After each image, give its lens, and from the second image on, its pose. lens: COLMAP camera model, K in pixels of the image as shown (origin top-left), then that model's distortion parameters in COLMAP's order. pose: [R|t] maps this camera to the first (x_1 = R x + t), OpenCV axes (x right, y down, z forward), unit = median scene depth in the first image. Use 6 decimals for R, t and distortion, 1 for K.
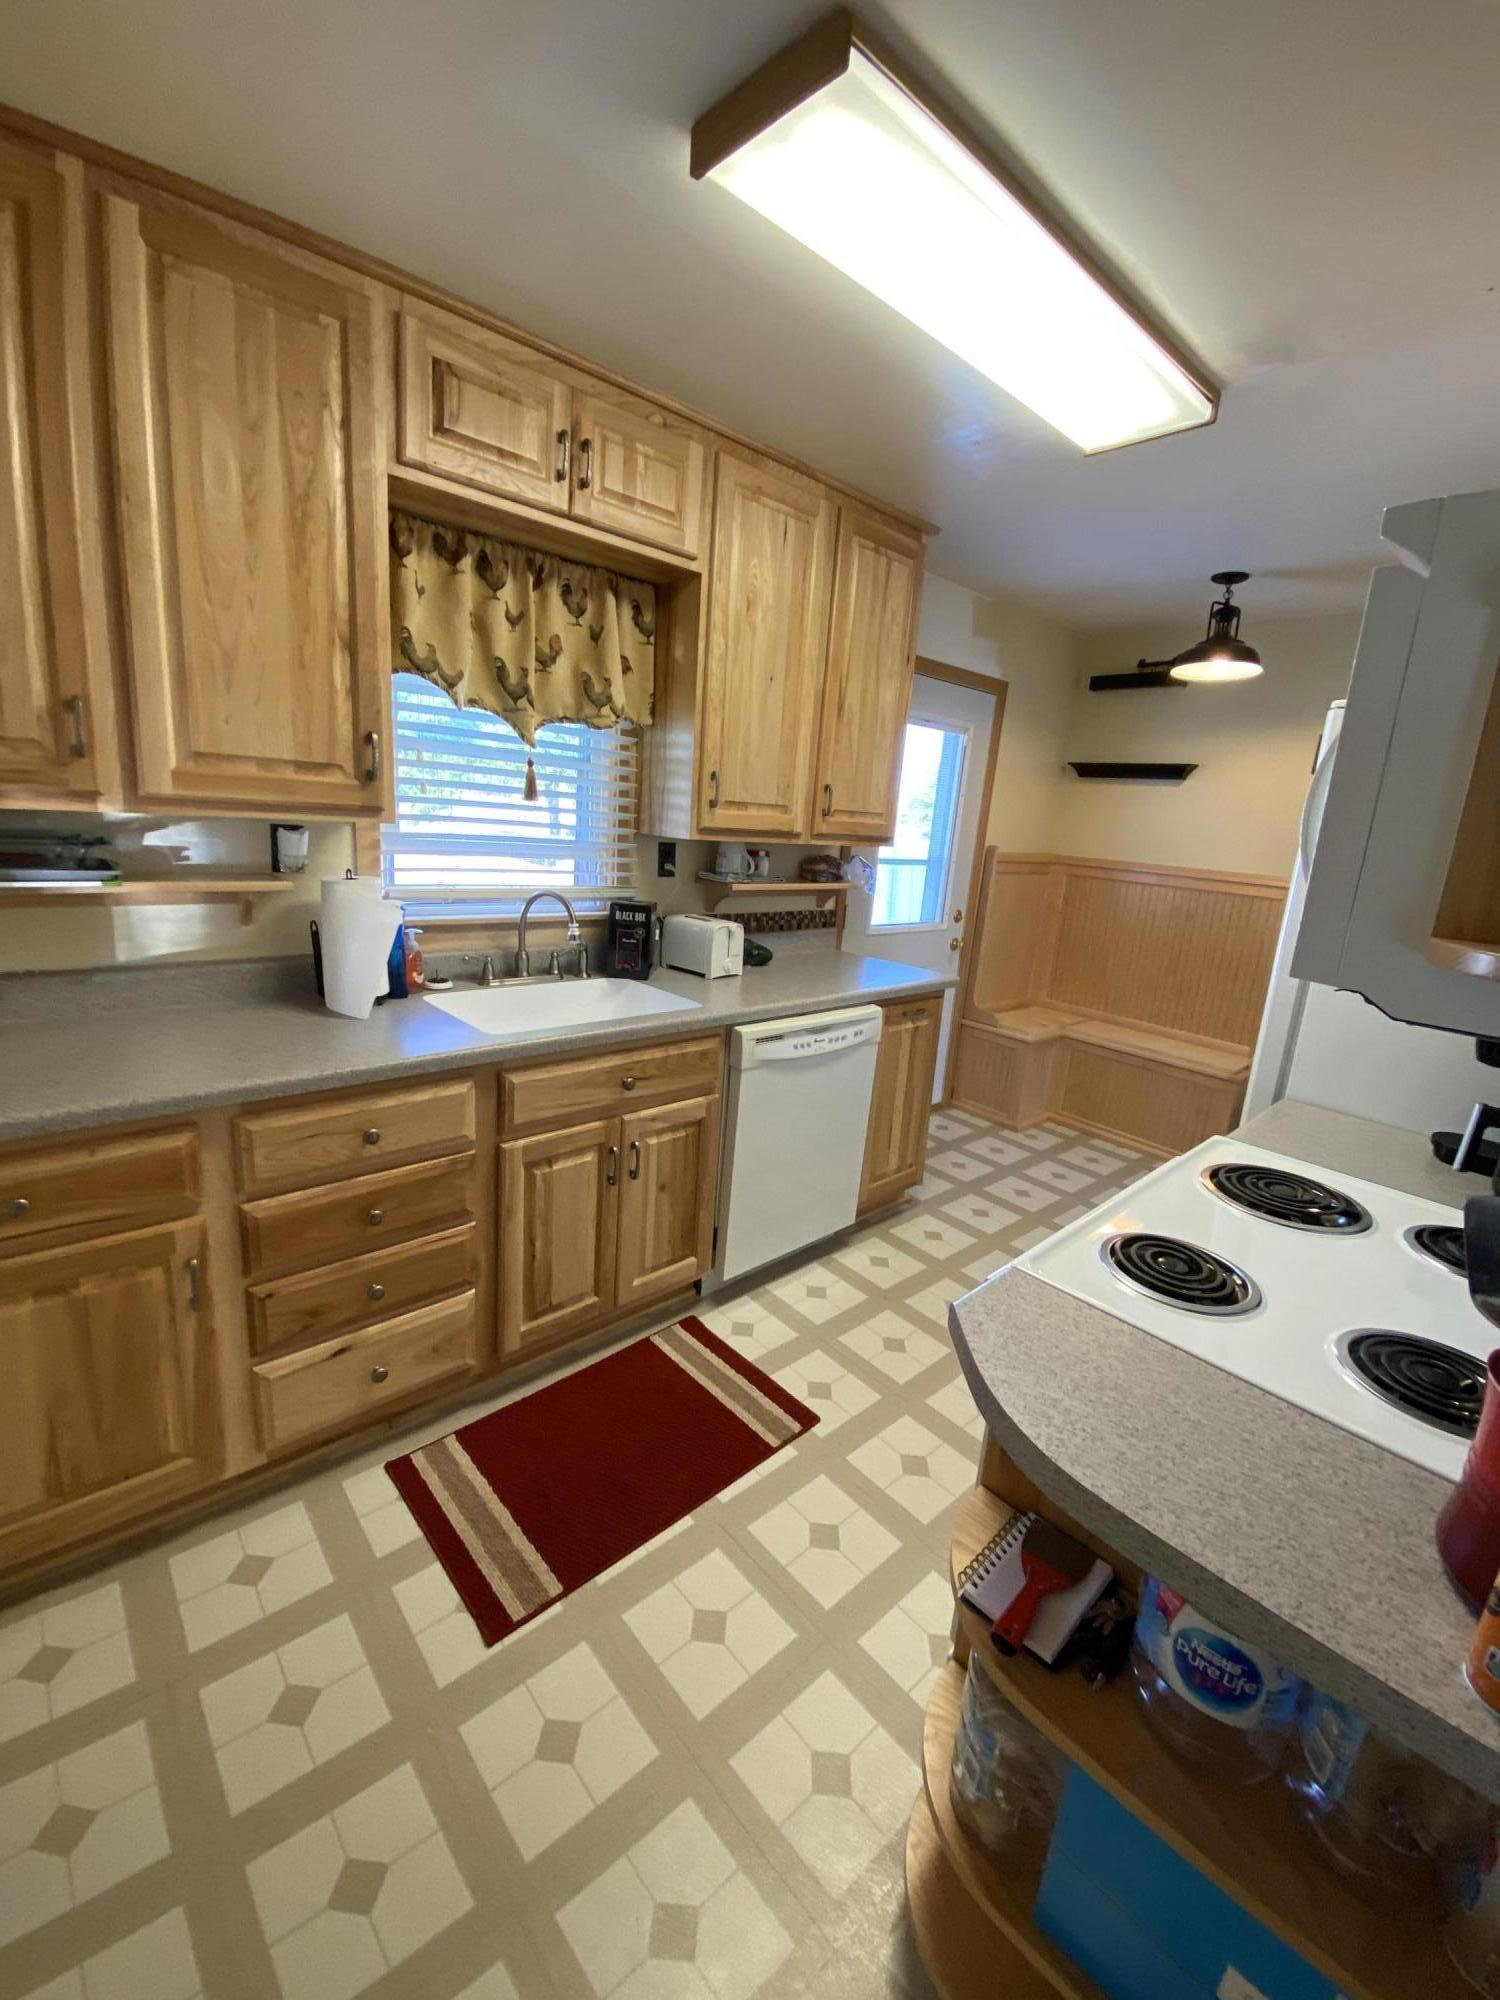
lens RADIAL K [[804.9, 0, 763.2], [0, 804.9, 996.1], [0, 0, 1]] dist [0.003065, -0.010559]
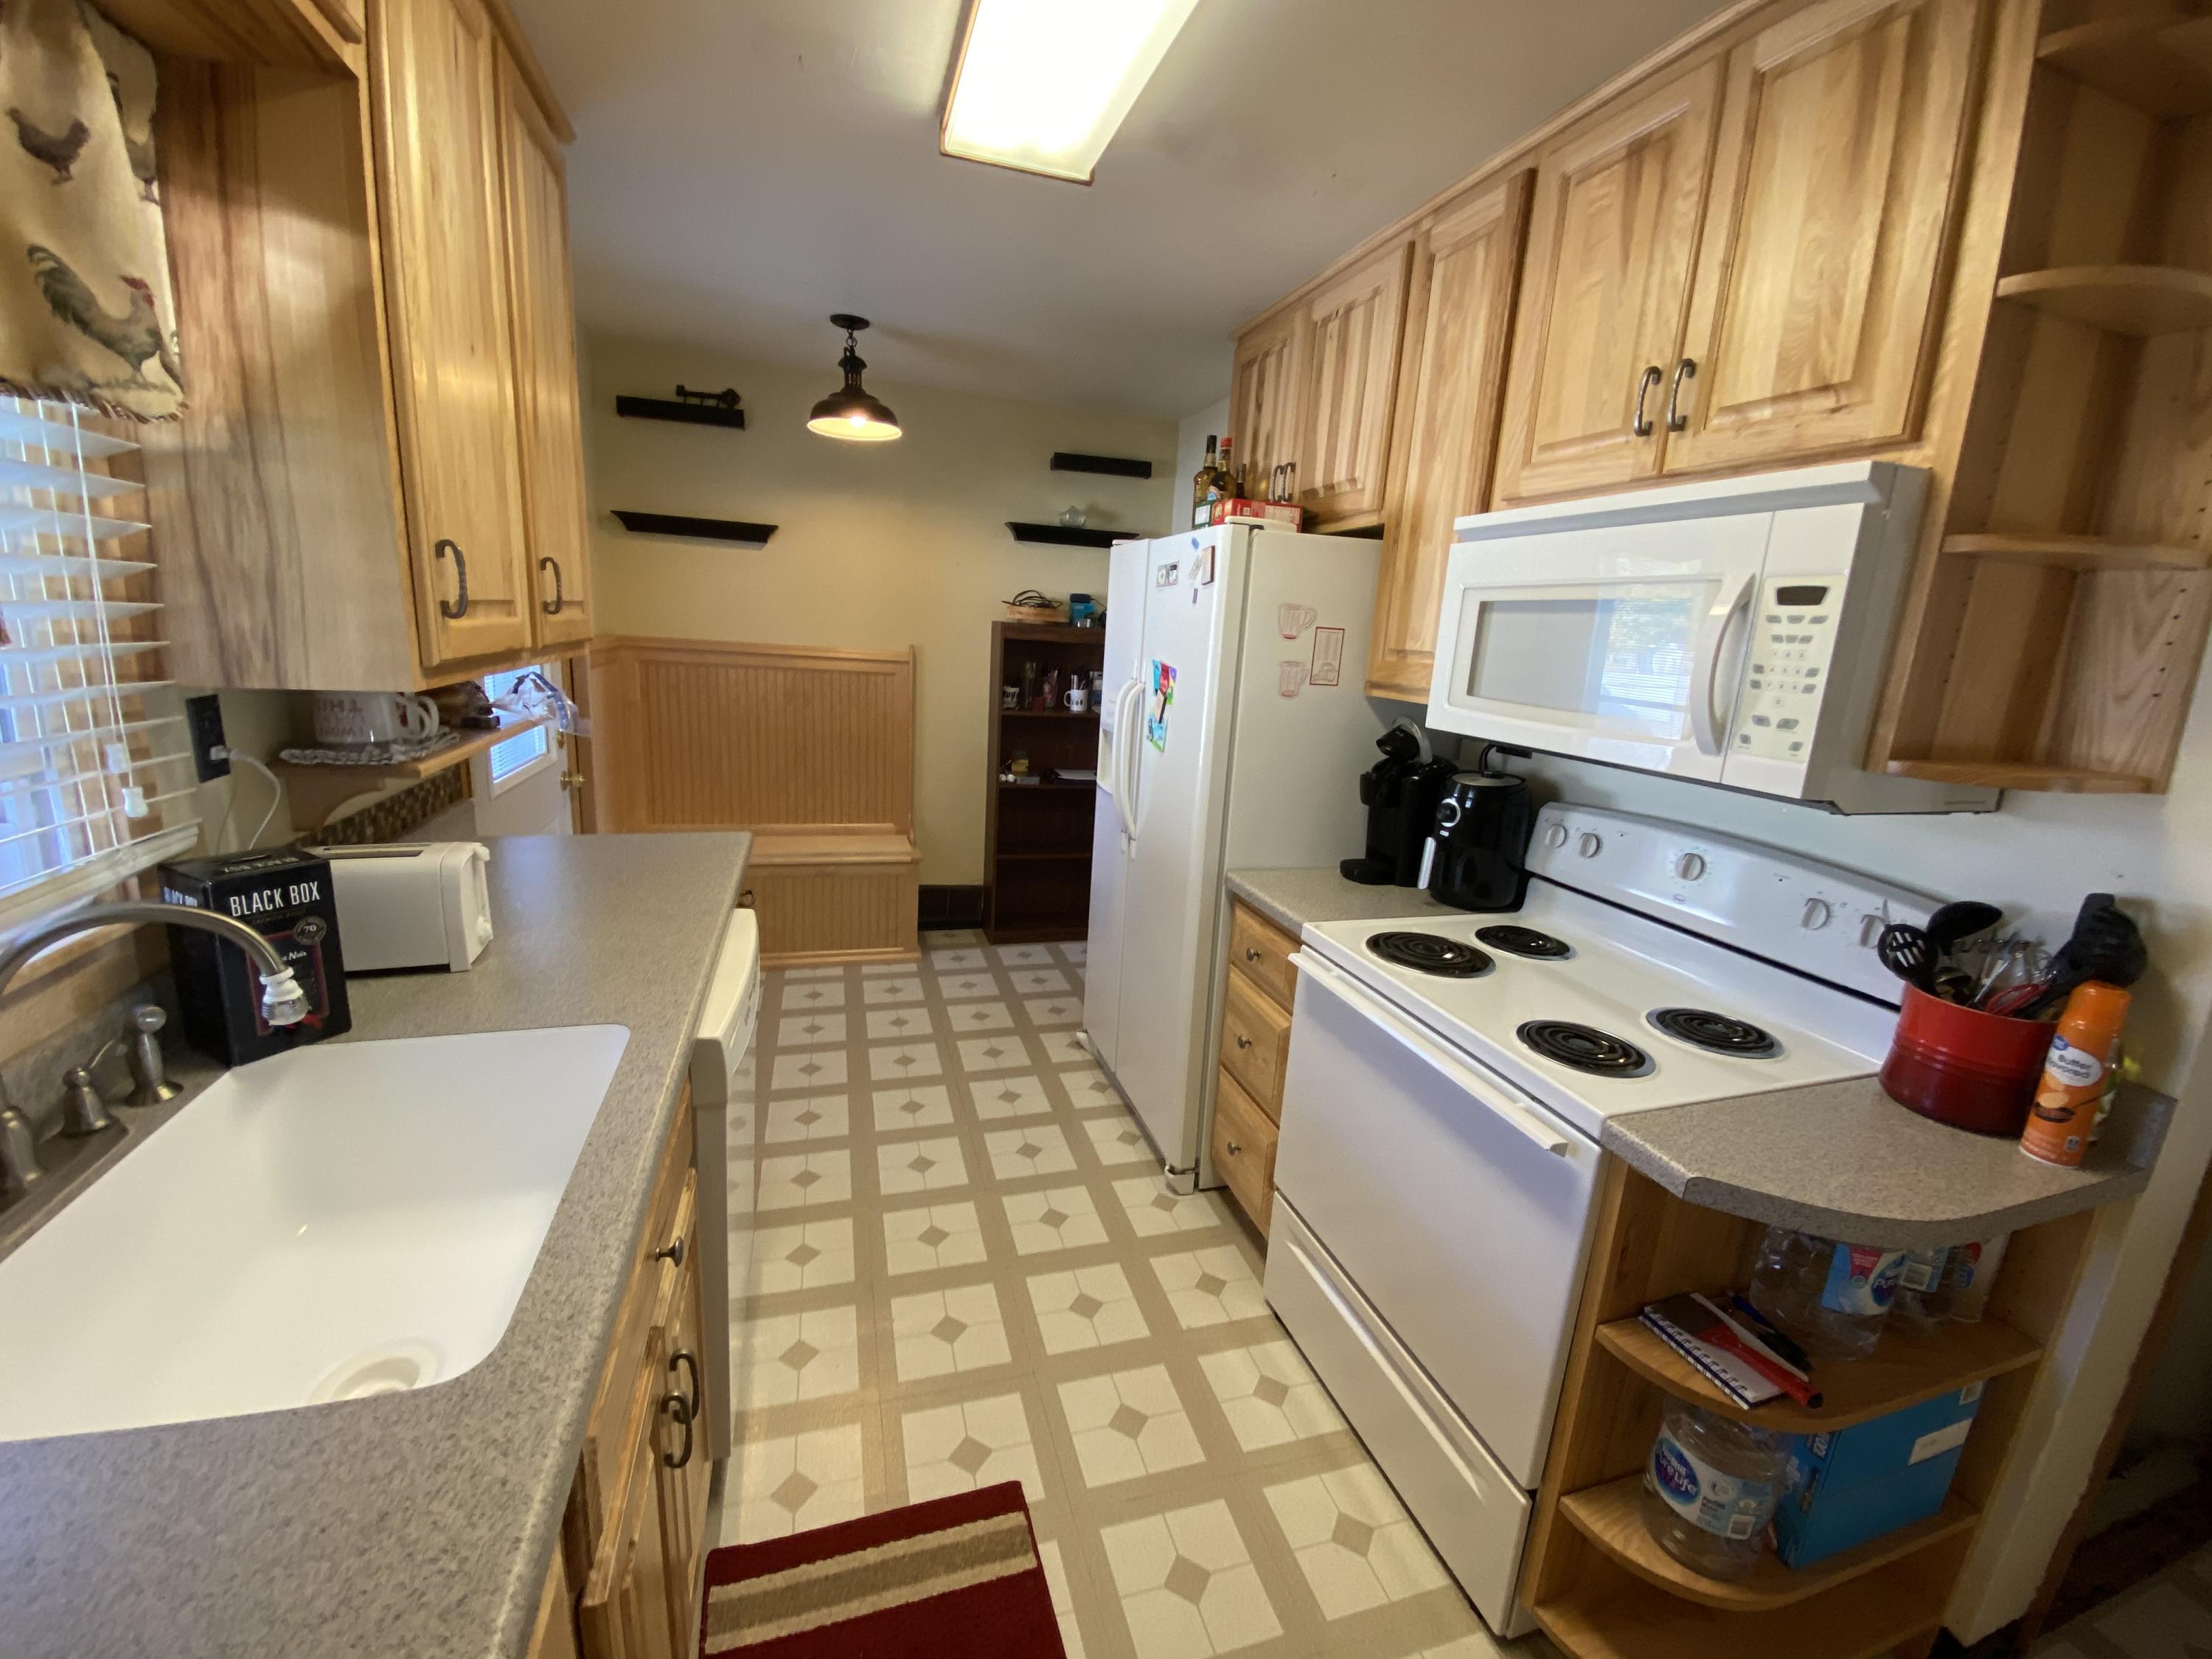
lens RADIAL K [[890.3, 0, 1112.7], [0, 890.3, 819.8], [0, 0, 1]] dist [0.003065, -0.010559]
pose [[0.430565, -0.239624, 0.870169, -0.415193], [0.175313, 0.967954, 0.179806, -0.164793], [-0.885369, 0.075134, 0.458777, 0.484188]]
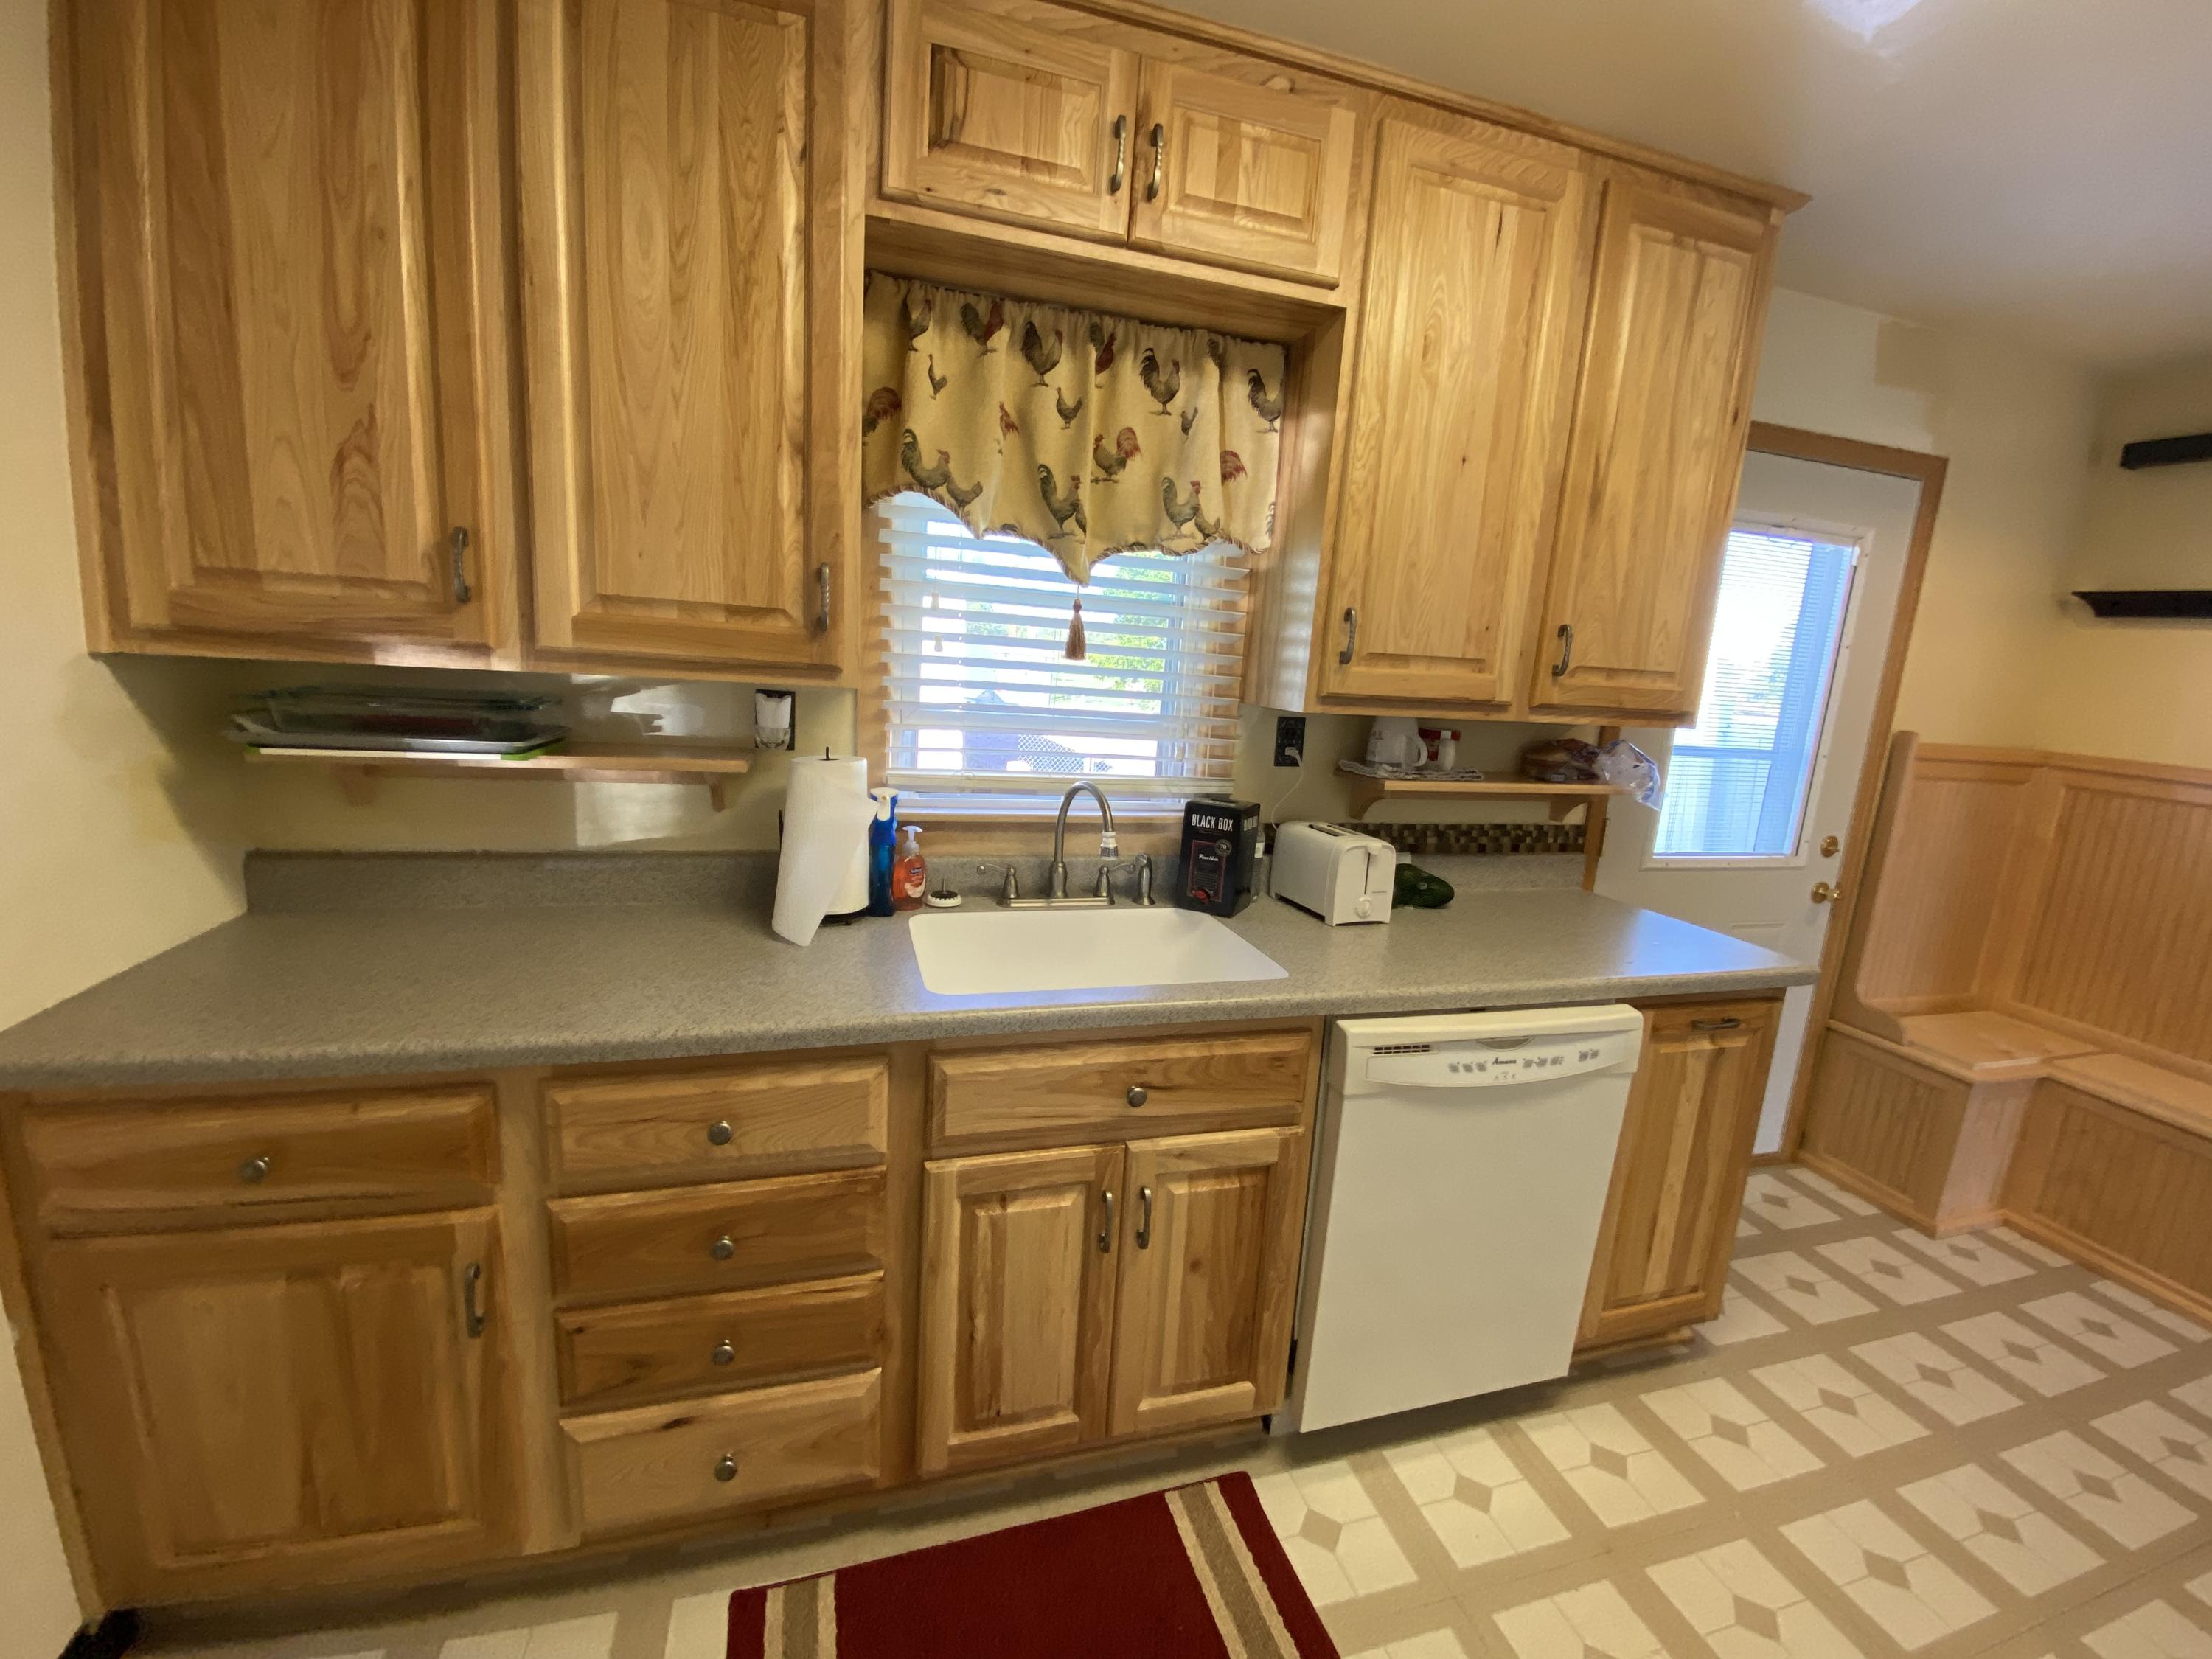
lens RADIAL K [[890.3, 0, 1092.9], [0, 890.3, 822.1], [0, 0, 1]] dist [0.003065, -0.010559]
pose [[0.894268, 0.061764, -0.443249, 0.087817], [-0.095199, 0.994017, -0.053557, -0.057859], [0.437289, 0.090091, 0.894797, 0.320823]]
